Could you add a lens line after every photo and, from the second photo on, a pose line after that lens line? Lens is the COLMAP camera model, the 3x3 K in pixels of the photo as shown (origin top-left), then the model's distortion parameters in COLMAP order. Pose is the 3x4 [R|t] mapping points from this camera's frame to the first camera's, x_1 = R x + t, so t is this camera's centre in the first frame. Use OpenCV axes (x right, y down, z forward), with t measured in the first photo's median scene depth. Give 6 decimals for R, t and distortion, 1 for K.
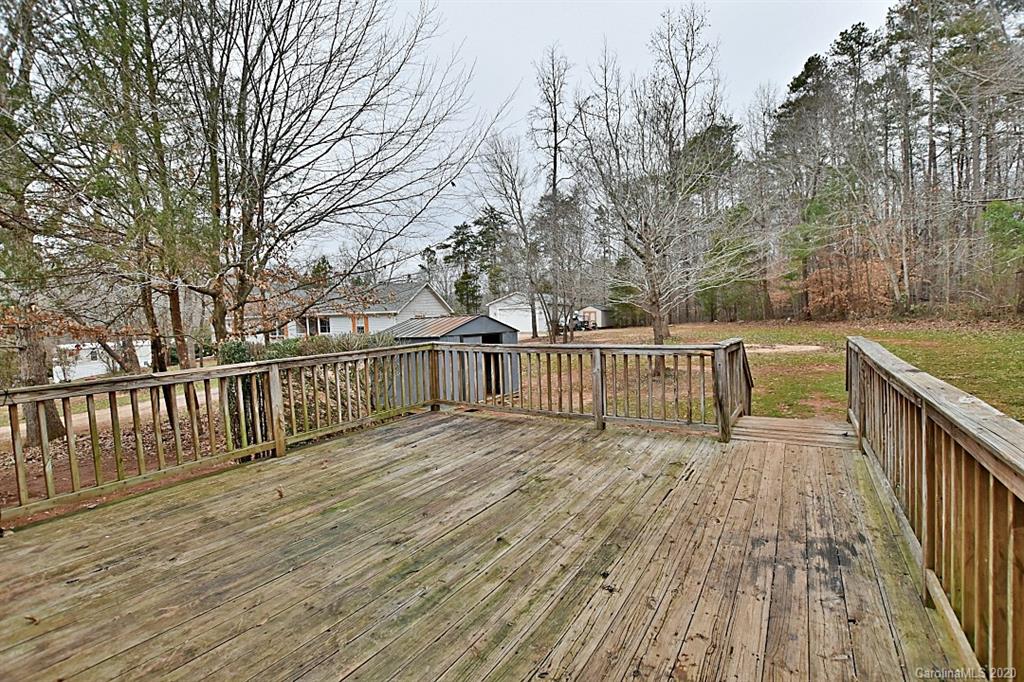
lens RADIAL K [[462.6, 0, 514.1], [0, 462.6, 347.3], [0, 0, 1]] dist [-0.035326, 0.005310]
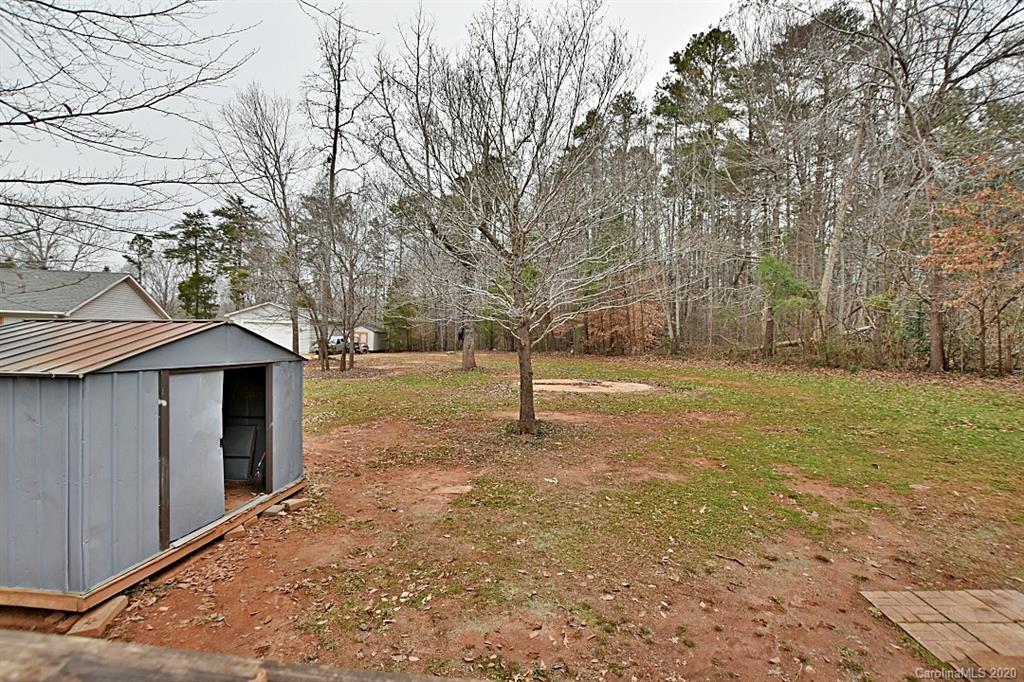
lens RADIAL K [[462.6, 0, 514.1], [0, 462.6, 347.3], [0, 0, 1]] dist [-0.035326, 0.005310]
pose [[0.871622, 0.047114, 0.487909, -0.012794], [-0.022095, 0.998135, -0.056911, -0.008489], [-0.489680, 0.038825, 0.871037, 0.147256]]
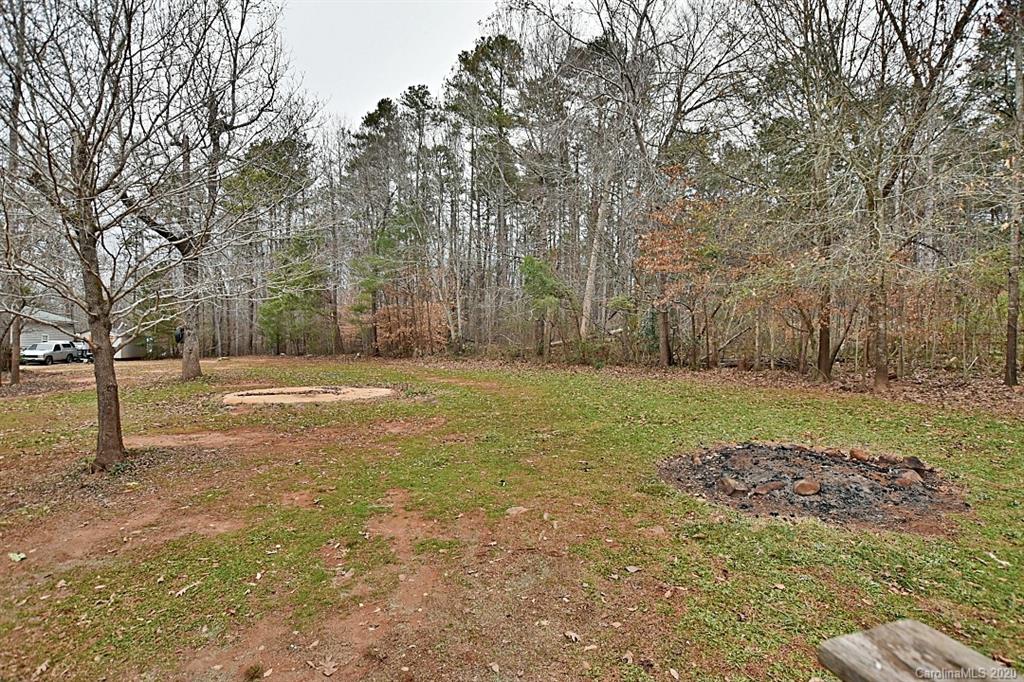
lens RADIAL K [[462.6, 0, 514.1], [0, 462.6, 347.3], [0, 0, 1]] dist [-0.035326, 0.005310]
pose [[0.648701, 0.037480, 0.760120, 0.080478], [0.016387, 0.997867, -0.063188, -0.010513], [-0.760867, 0.053446, 0.646703, 0.129129]]
